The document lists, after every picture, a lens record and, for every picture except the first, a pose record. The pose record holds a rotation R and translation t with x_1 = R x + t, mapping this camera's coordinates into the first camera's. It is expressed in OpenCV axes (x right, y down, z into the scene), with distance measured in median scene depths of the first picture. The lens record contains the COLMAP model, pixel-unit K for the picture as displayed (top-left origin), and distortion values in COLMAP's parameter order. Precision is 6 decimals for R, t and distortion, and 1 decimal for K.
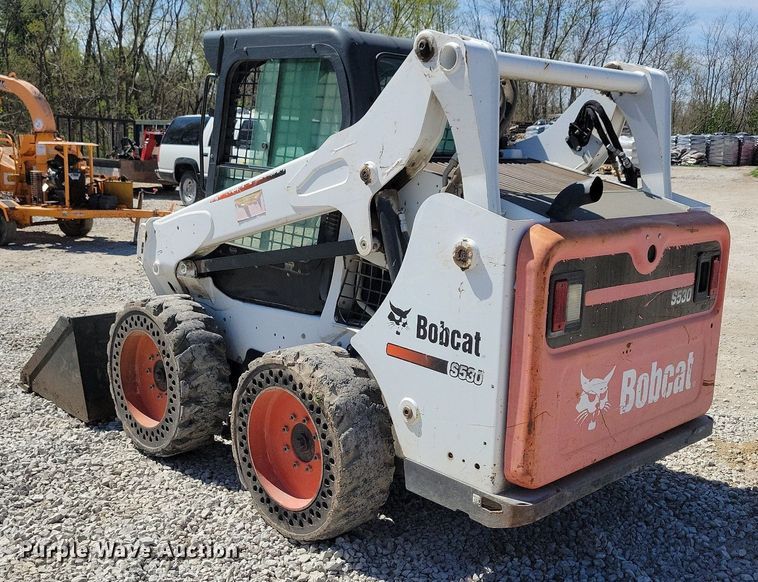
lens RADIAL K [[802.1, 0, 379.3], [0, 802.1, 273.6], [0, 0, 1]] dist [0.015811, 0.019760]
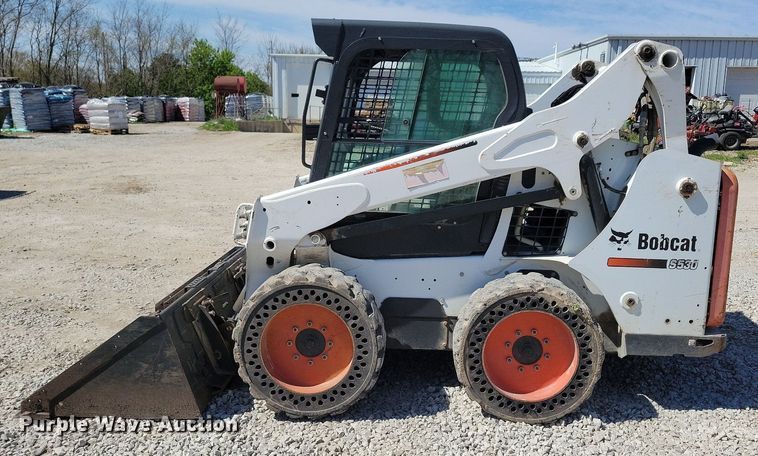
lens RADIAL K [[681.7, 0, 379.0], [0, 681.7, 228.0], [0, 0, 1]] dist [0.042521, 0.002791]
pose [[0.727757, -0.139507, 0.671496, -1.086248], [0.126803, 0.989583, 0.068164, -0.099741], [-0.674011, 0.035540, 0.737866, 0.372518]]
